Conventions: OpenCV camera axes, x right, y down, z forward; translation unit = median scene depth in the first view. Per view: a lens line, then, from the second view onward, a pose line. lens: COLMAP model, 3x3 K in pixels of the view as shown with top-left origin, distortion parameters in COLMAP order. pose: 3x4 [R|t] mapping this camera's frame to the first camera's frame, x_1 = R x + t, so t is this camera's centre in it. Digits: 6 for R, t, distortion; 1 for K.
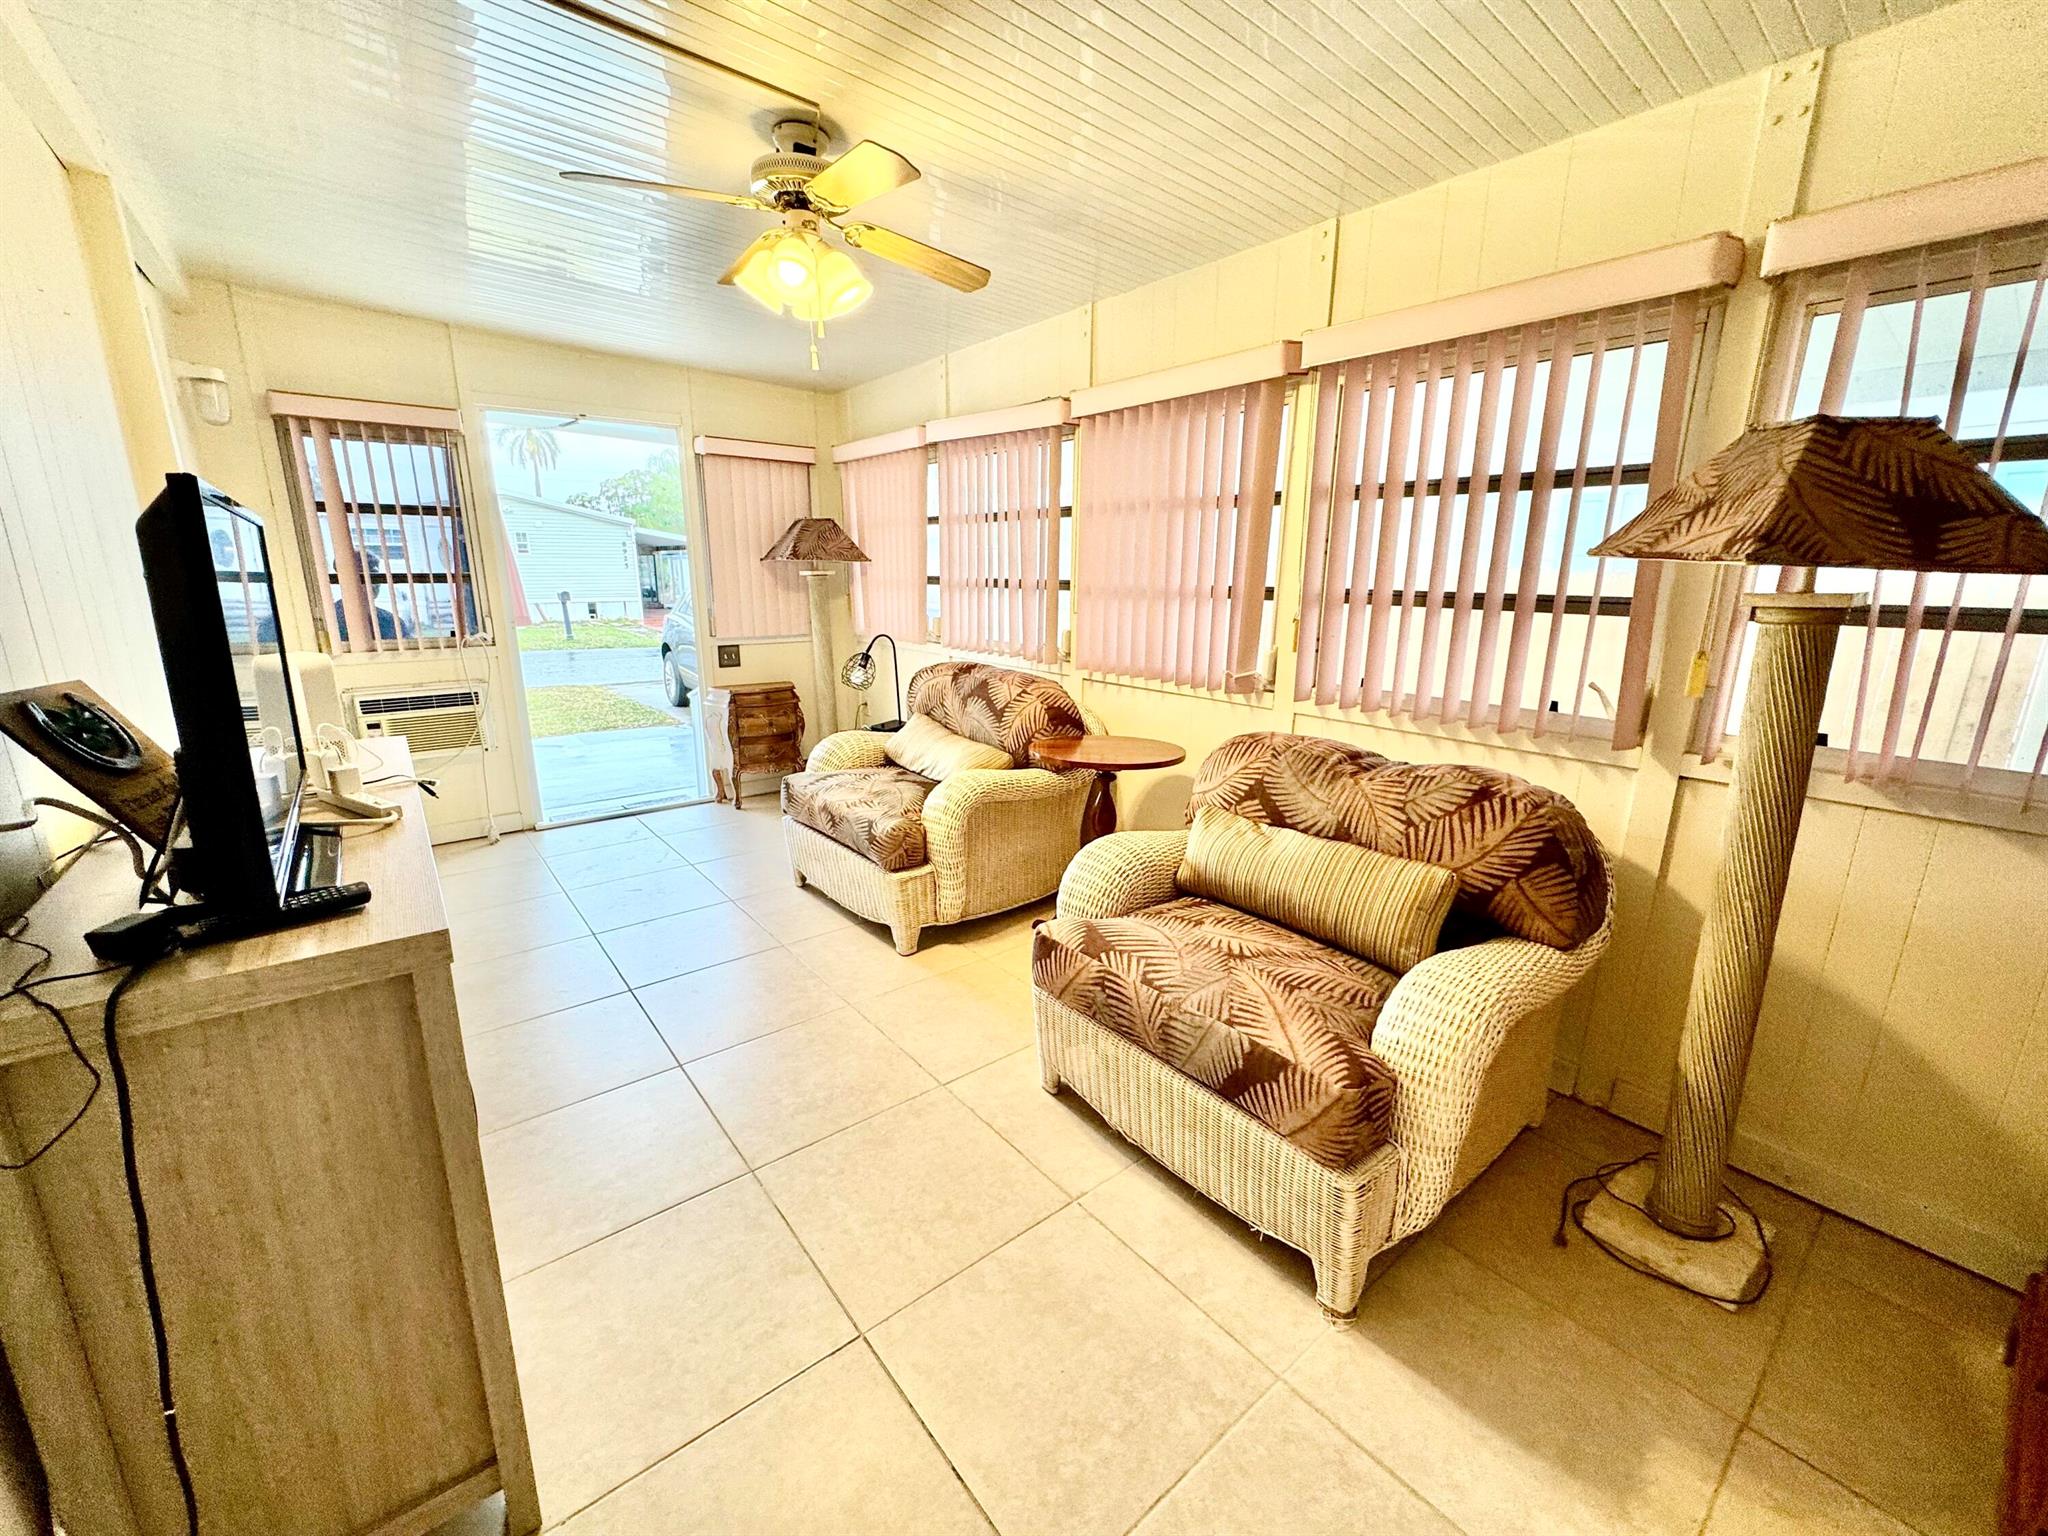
lens RADIAL K [[866.6, 0, 1026.5], [0, 866.6, 778.4], [0, 0, 1]] dist [-0.003973, 0.000888]
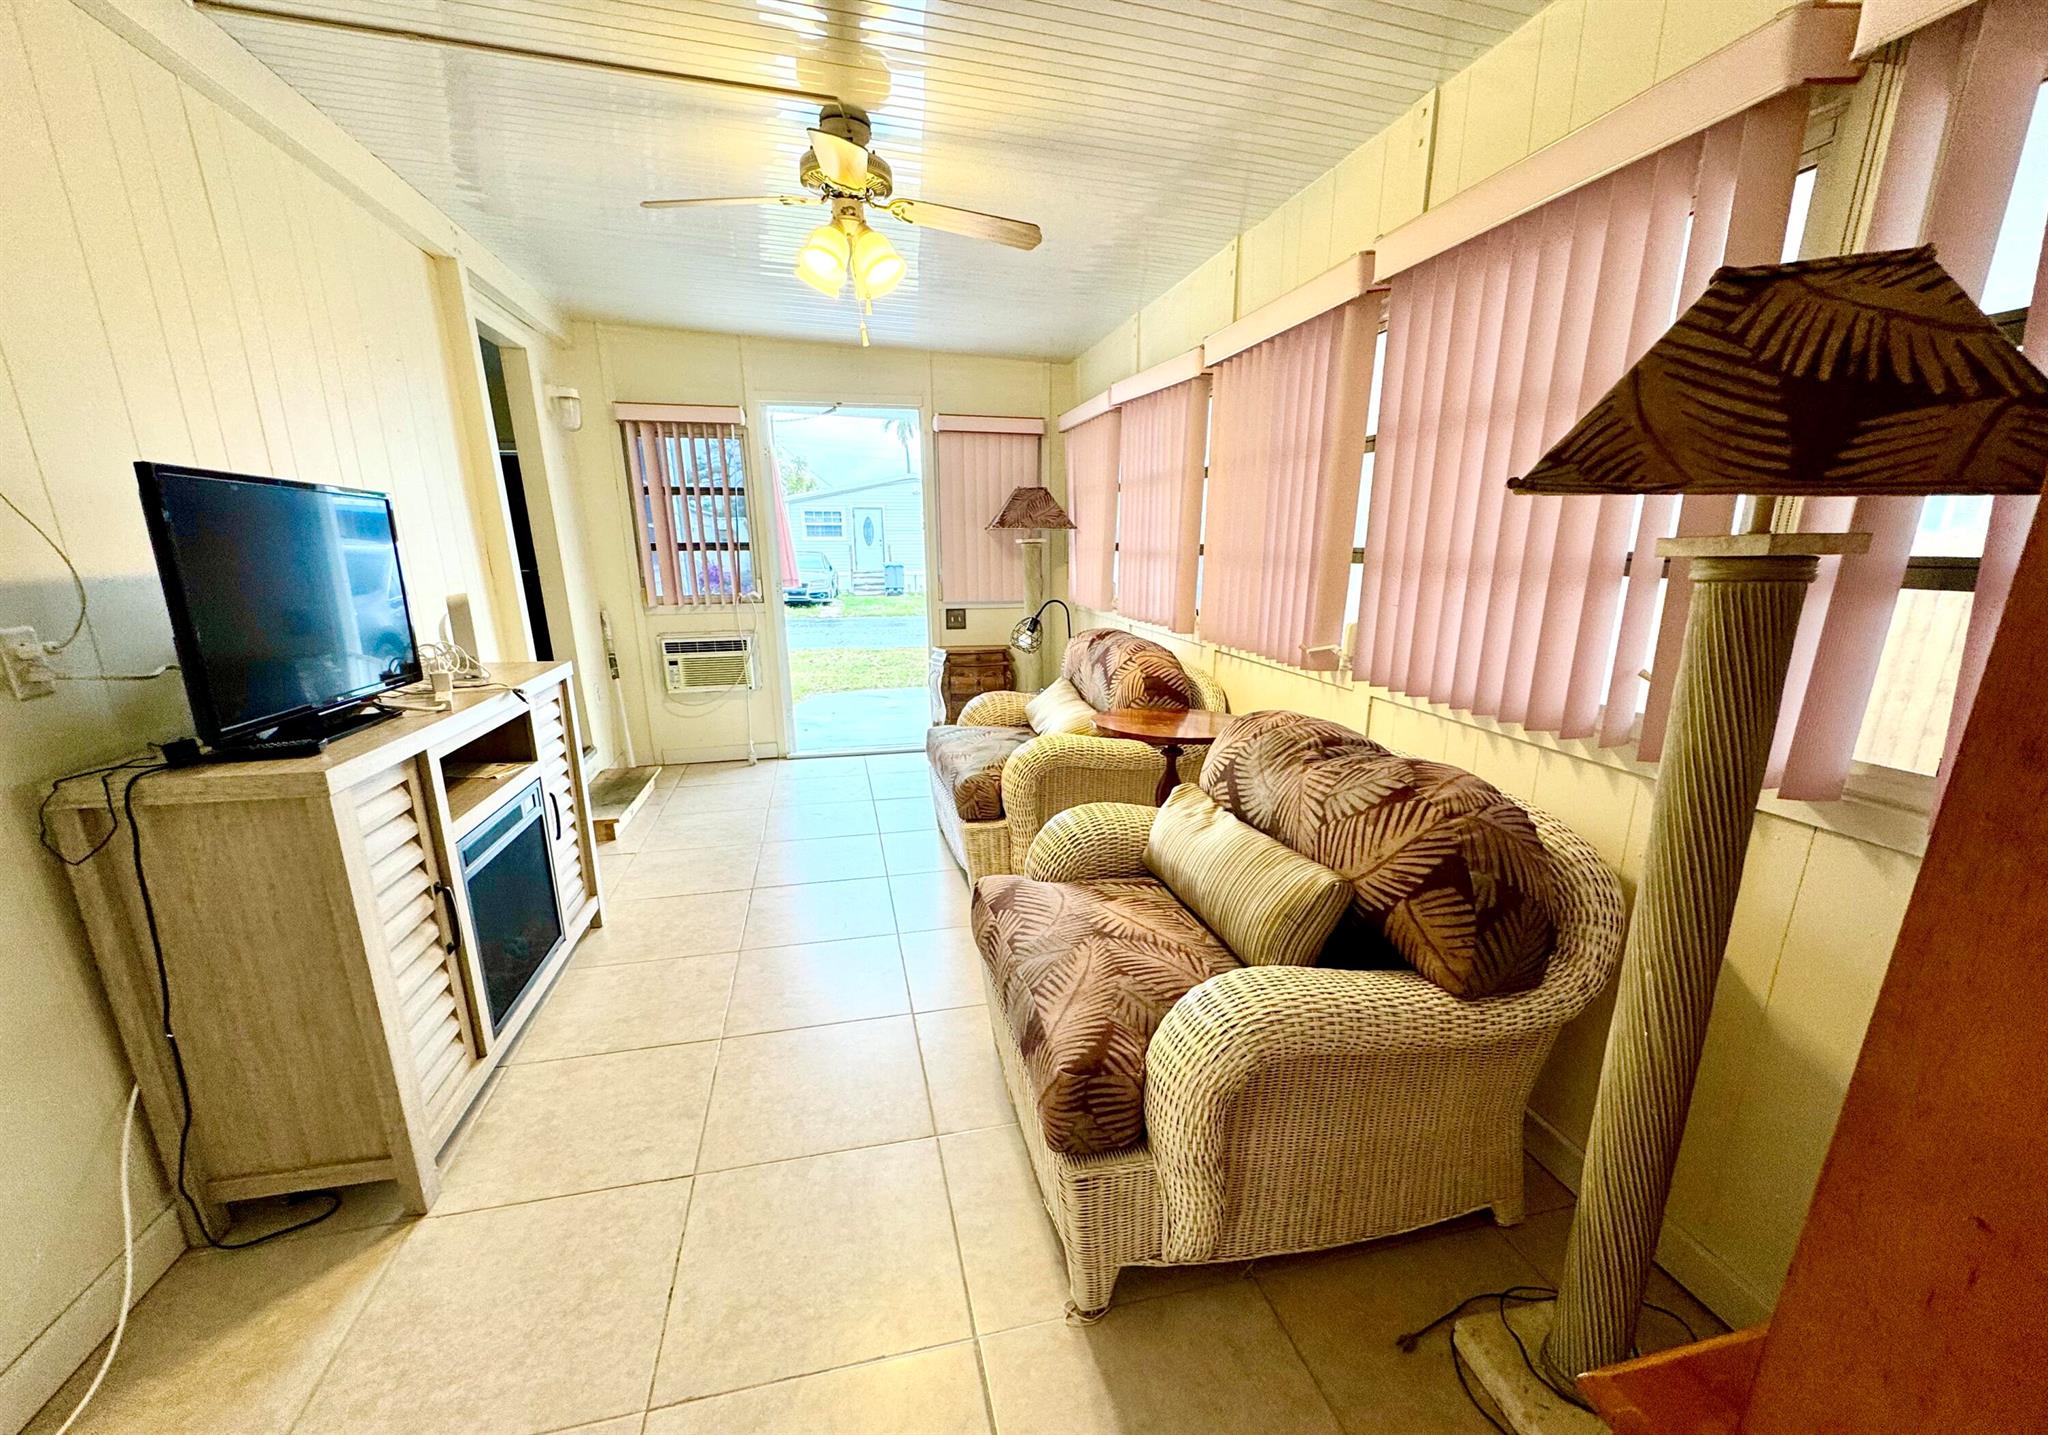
lens RADIAL K [[875.7, 0, 1022.6], [0, 875.7, 795.0], [0, 0, 1]] dist [-0.003949, 0.000331]
pose [[0.895979, 0.115931, -0.428699, 0.533733], [-0.097985, 0.993142, 0.063780, 0.001126], [0.433153, -0.015140, 0.901193, 0.093911]]
